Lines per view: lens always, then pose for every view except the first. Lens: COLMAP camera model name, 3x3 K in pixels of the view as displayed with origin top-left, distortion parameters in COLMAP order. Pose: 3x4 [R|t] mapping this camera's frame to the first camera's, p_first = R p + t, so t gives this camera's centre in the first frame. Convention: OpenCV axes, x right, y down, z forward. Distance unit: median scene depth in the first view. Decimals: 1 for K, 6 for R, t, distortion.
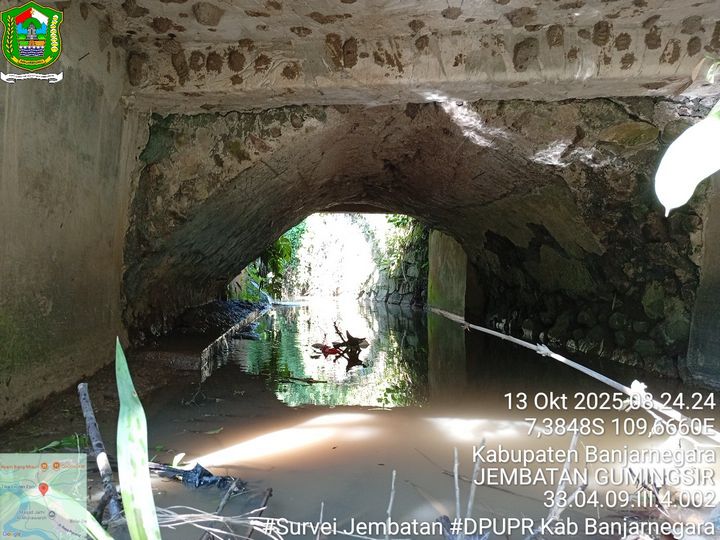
lens RADIAL K [[549.9, 0, 358.3], [0, 549.9, 271.7], [0, 0, 1]] dist [0.097787, -0.214547]
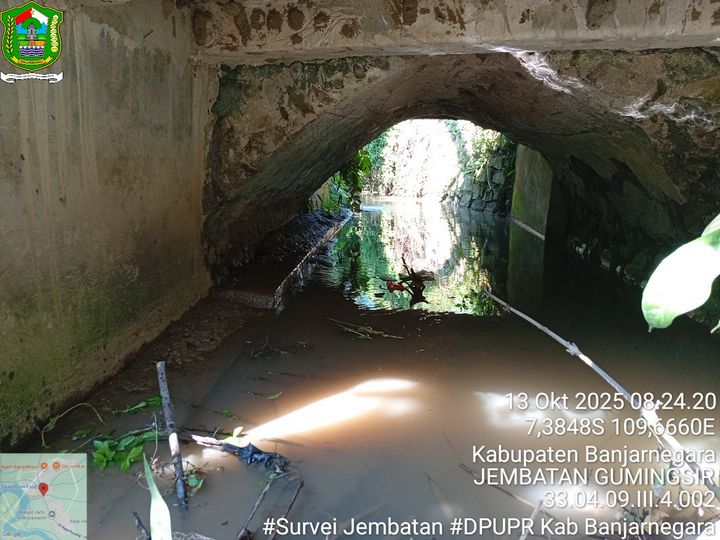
lens RADIAL K [[550.4, 0, 360.0], [0, 550.4, 270.0], [0, 0, 1]] dist [0.097348, -0.210666]
pose [[0.986755, 0.038268, -0.157640, 0.058338], [-0.004866, 0.978322, 0.207032, -0.130491], [0.162145, -0.203523, 0.965550, -0.024238]]
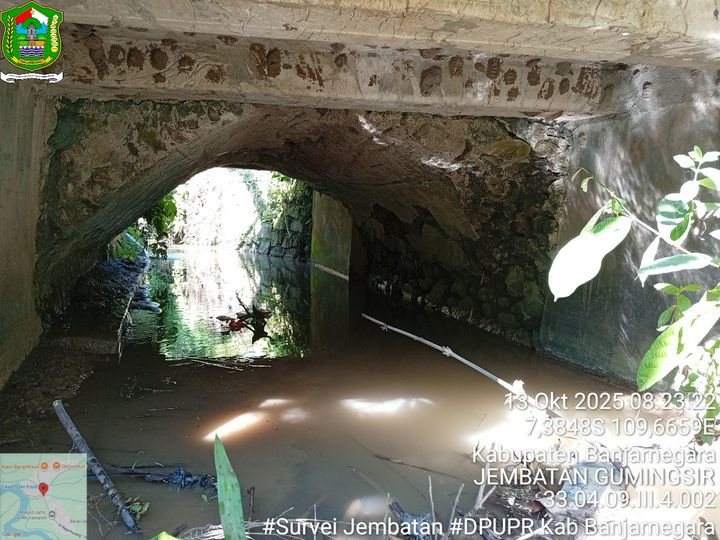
lens RADIAL K [[549.9, 0, 358.3], [0, 549.9, 271.7], [0, 0, 1]] dist [0.097787, -0.214547]
pose [[0.971821, -0.002959, 0.235702, -0.093752], [-0.024065, 0.993451, 0.111693, -0.102810], [-0.234489, -0.114217, 0.965386, -0.093337]]
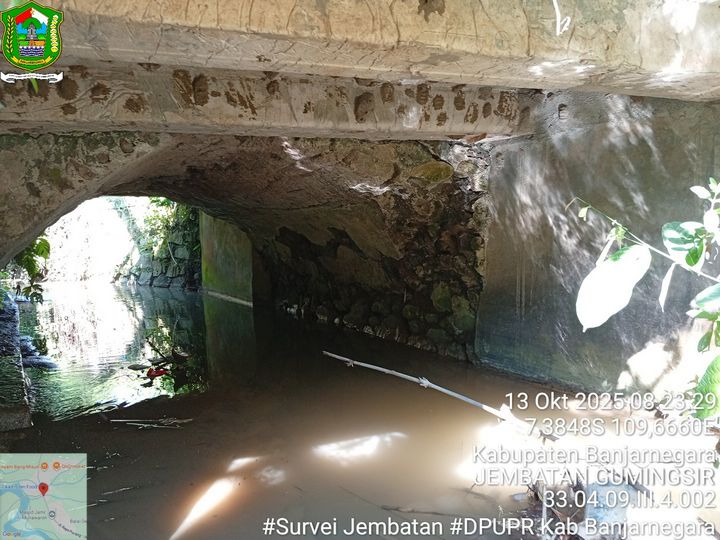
lens RADIAL K [[550.4, 0, 360.0], [0, 550.4, 270.0], [0, 0, 1]] dist [0.097348, -0.210666]
pose [[0.888620, -0.073626, 0.452696, -0.199619], [0.038516, 0.995524, 0.086307, -0.130585], [-0.457024, -0.059258, 0.887478, -0.015132]]
